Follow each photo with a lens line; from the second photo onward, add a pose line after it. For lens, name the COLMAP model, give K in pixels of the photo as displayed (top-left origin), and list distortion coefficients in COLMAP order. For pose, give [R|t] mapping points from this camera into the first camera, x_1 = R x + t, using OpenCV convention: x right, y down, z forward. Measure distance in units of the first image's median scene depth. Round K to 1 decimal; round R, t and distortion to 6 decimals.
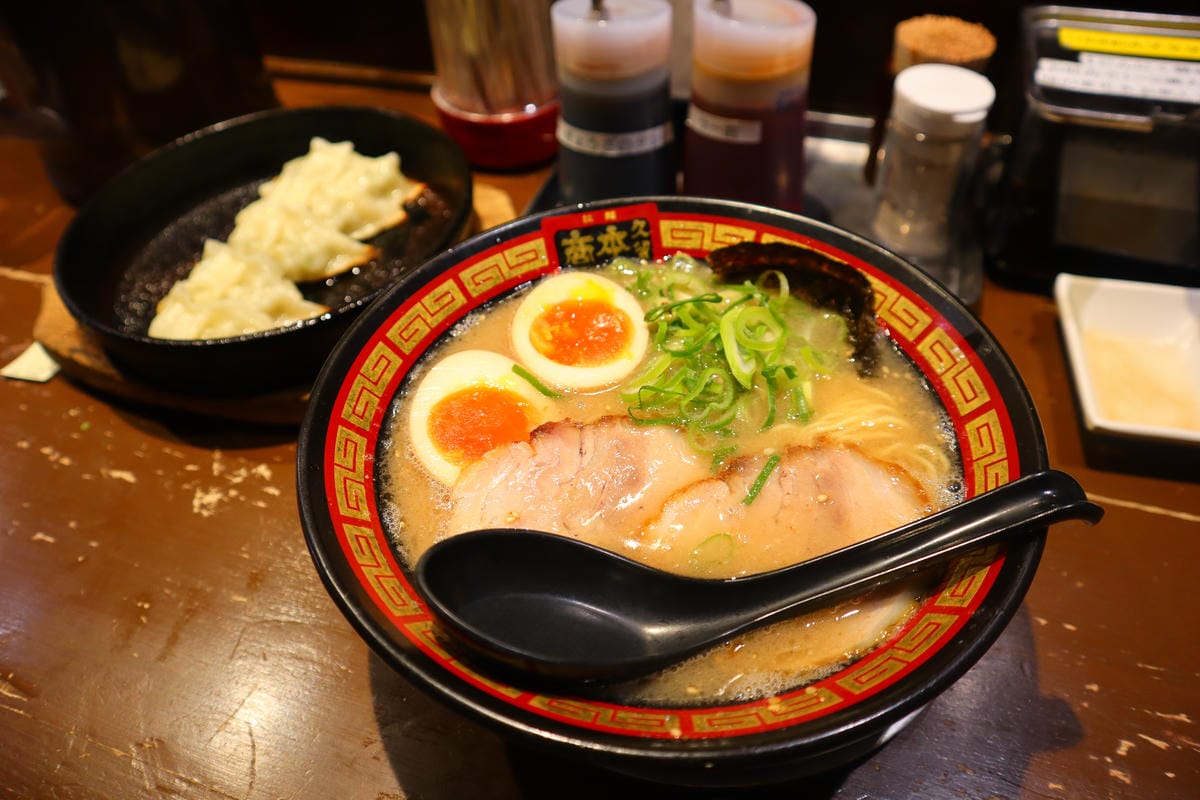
lens RADIAL K [[838.3, 0, 601.0], [0, 838.3, 348.9], [0, 0, 1]] dist [-0.102109, -0.000608]
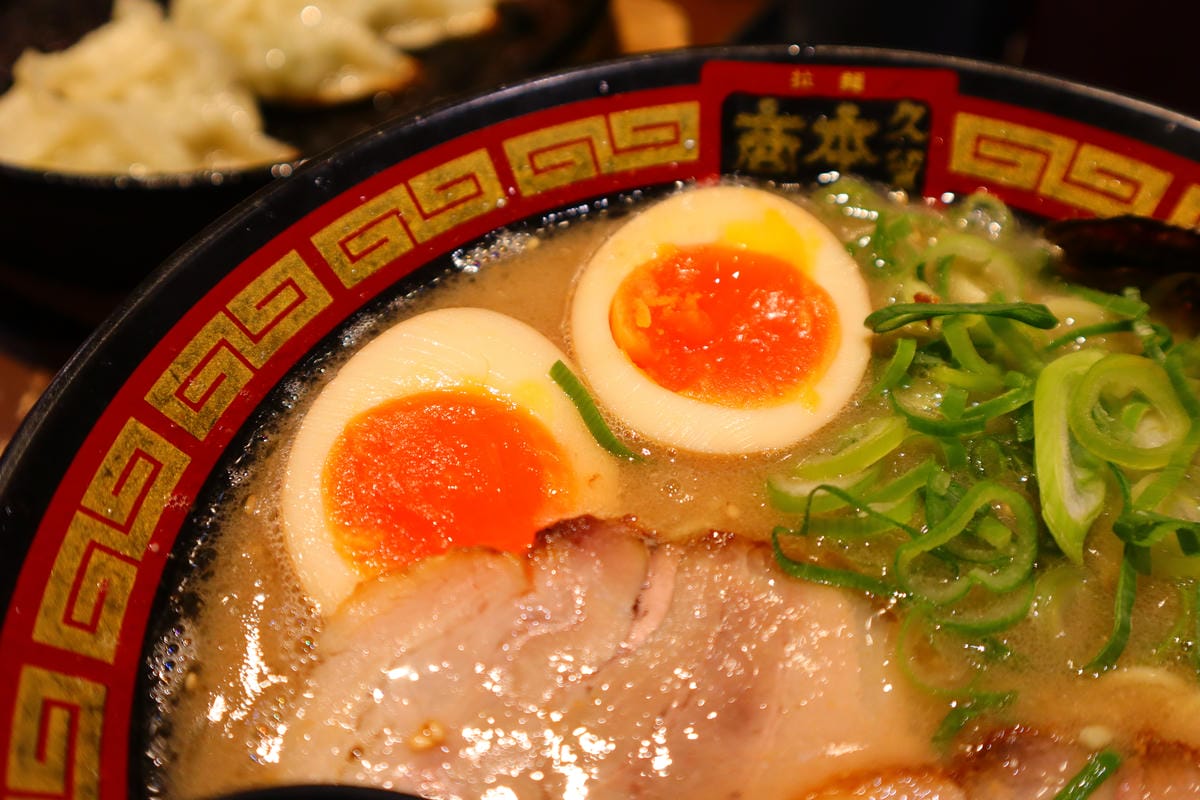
lens RADIAL K [[1219.0, 0, 629.7], [0, 1219.0, 343.0], [0, 0, 1]] dist [0.003994, 0.001615]
pose [[0.962038, 0.219824, -0.161743, 0.037708], [-0.210976, 0.974967, 0.070198, -0.044266], [0.173125, -0.033410, 0.984333, 0.342130]]
